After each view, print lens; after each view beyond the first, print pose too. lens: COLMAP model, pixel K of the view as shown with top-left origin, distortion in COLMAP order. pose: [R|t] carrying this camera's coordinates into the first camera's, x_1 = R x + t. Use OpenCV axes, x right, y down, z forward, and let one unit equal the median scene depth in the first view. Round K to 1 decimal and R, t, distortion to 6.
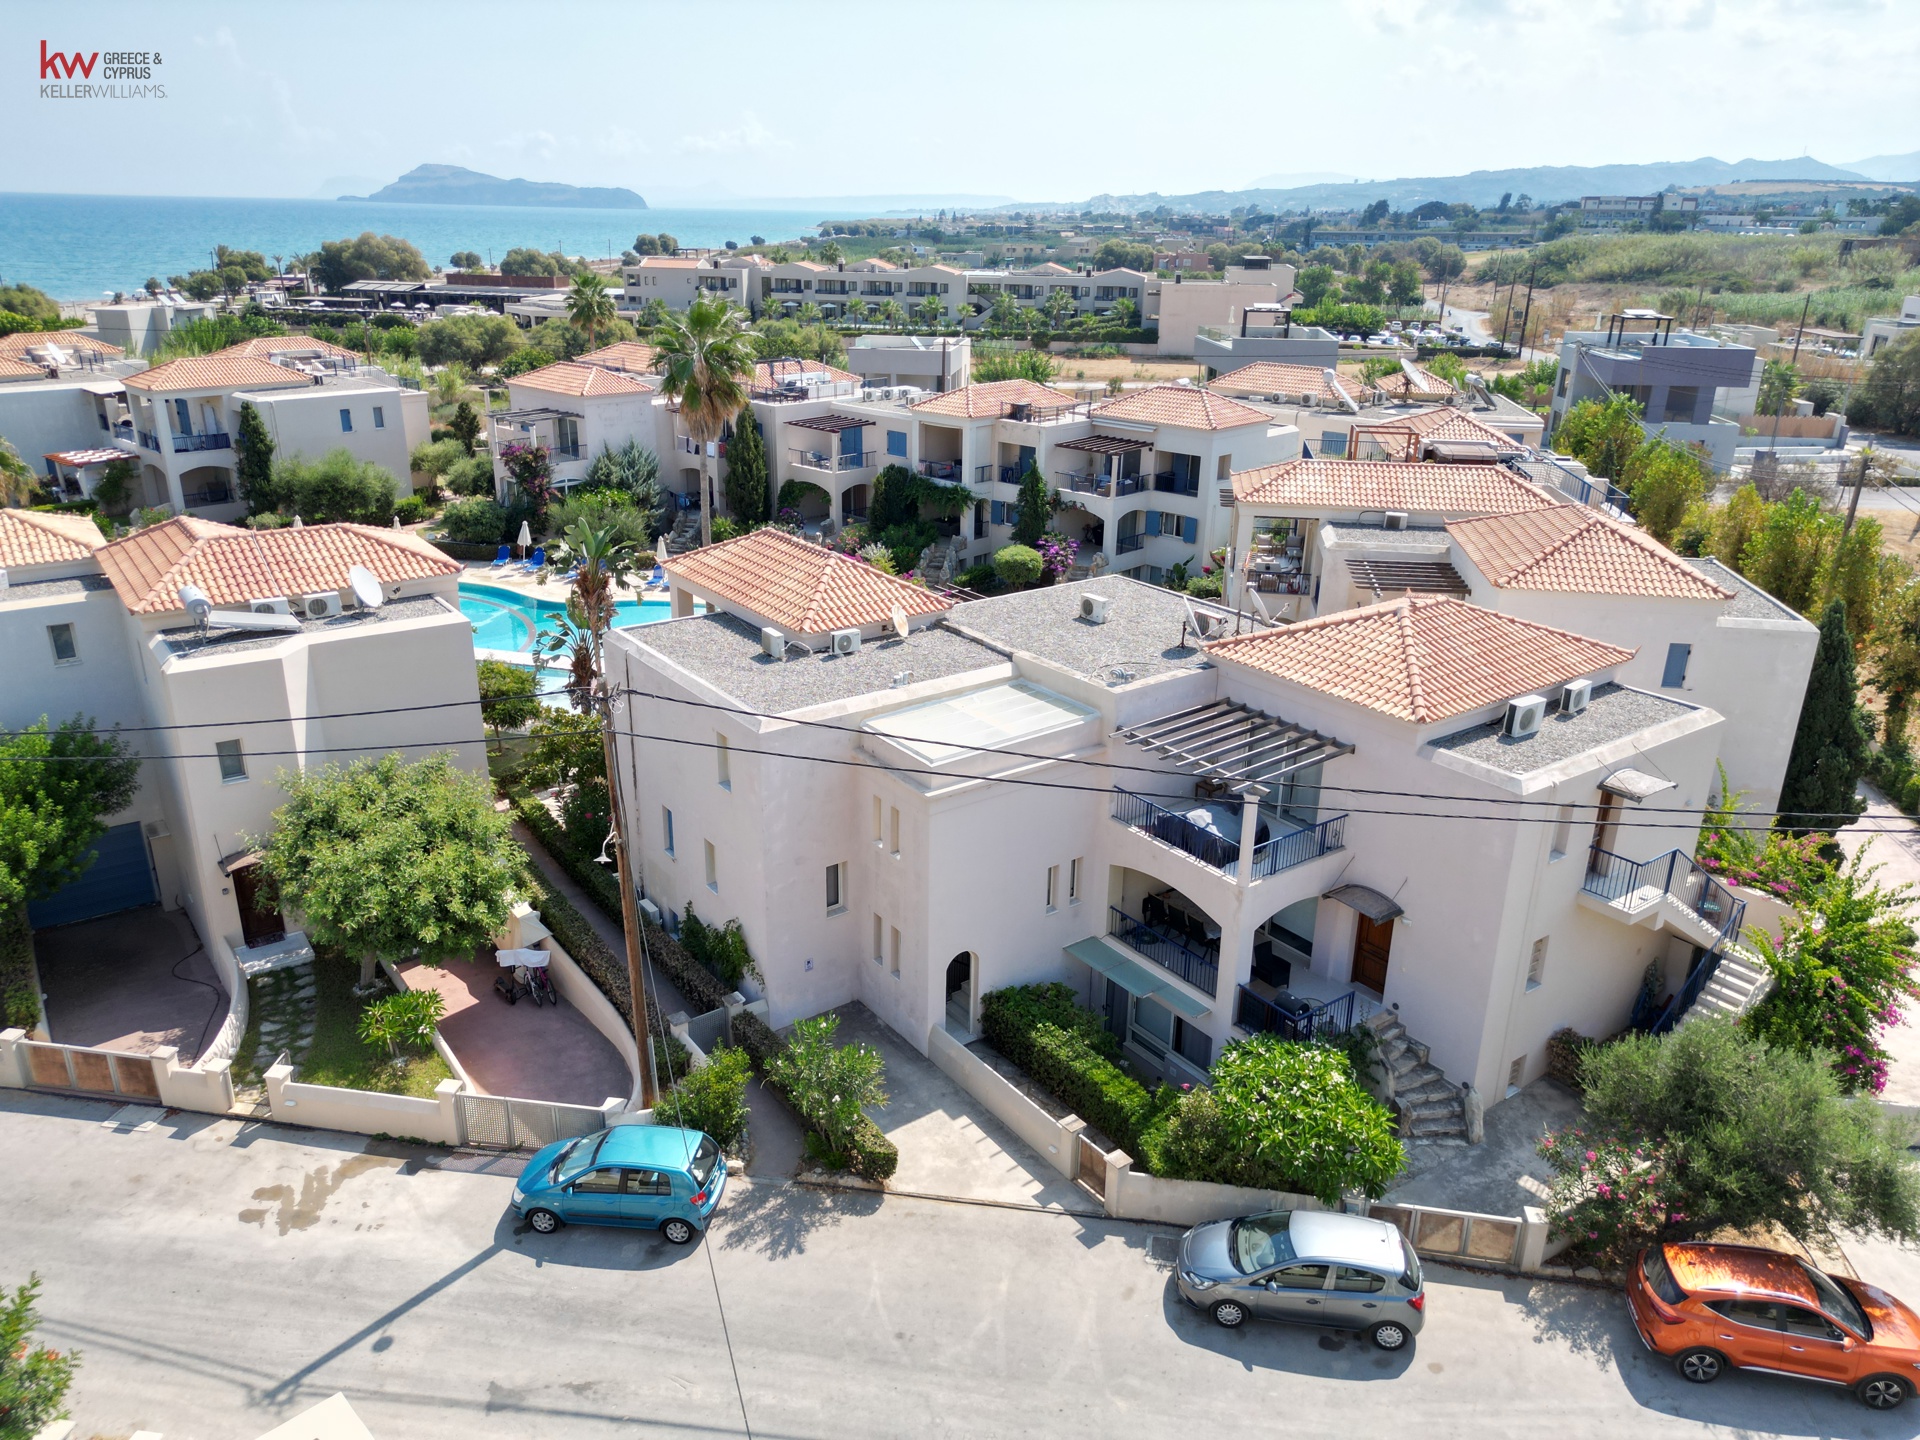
lens RADIAL K [[1338.2, 0, 960.0], [0, 1338.2, 720.0], [0, 0, 1]] dist [0.054976, -0.059527]
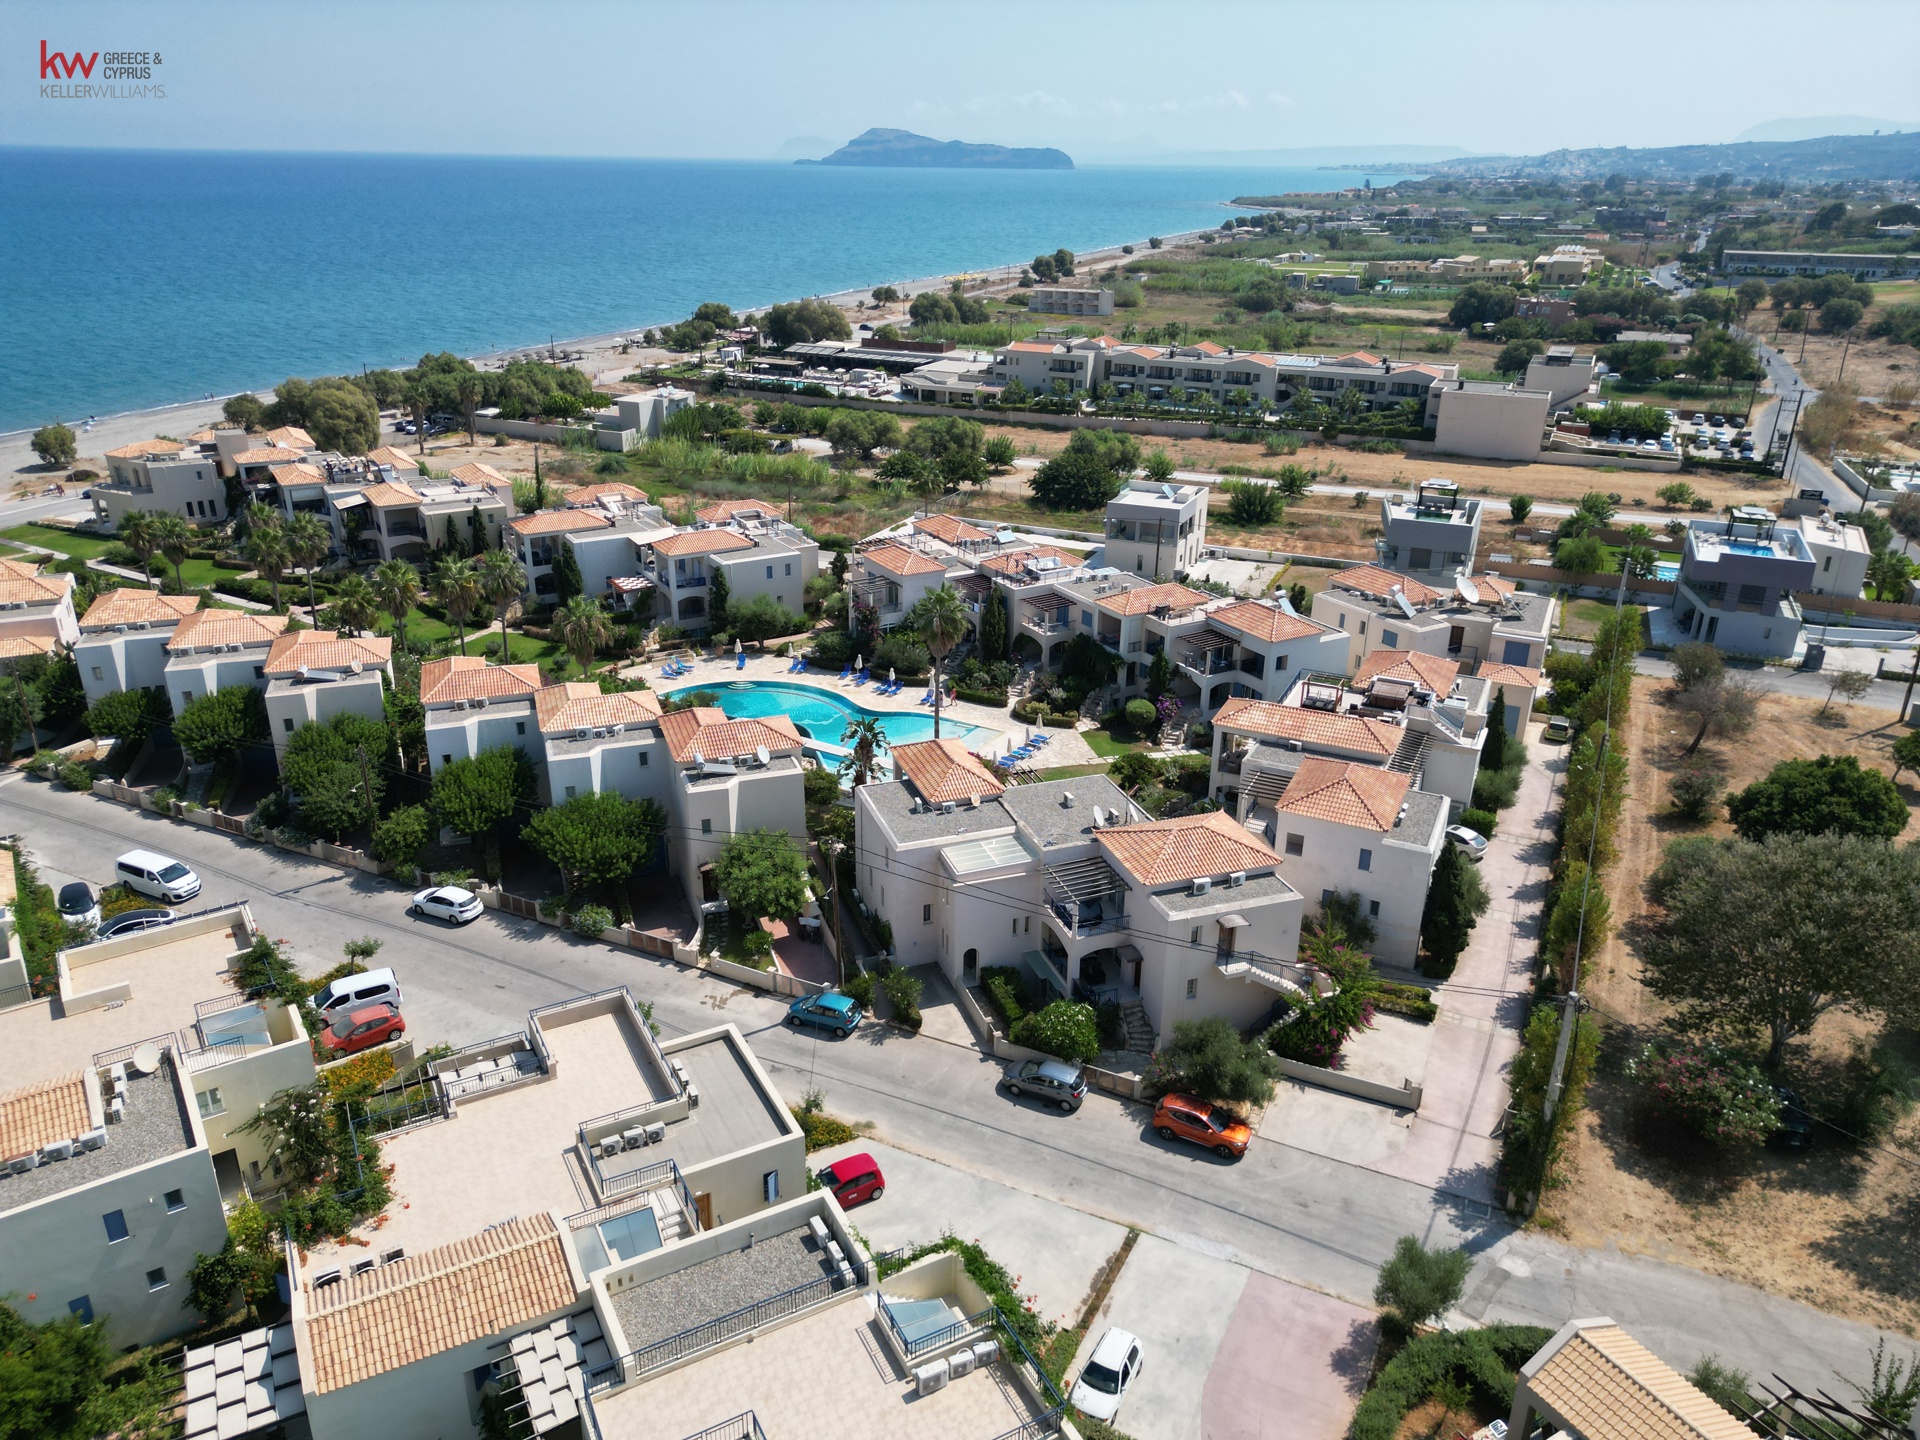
lens RADIAL K [[1338.2, 0, 960.0], [0, 1338.2, 720.0], [0, 0, 1]] dist [0.054976, -0.059527]
pose [[0.957499, 0.104616, -0.268796, 0.536907], [-0.096971, 0.994417, 0.041599, -0.306175], [0.271647, -0.013766, 0.962299, -1.214346]]
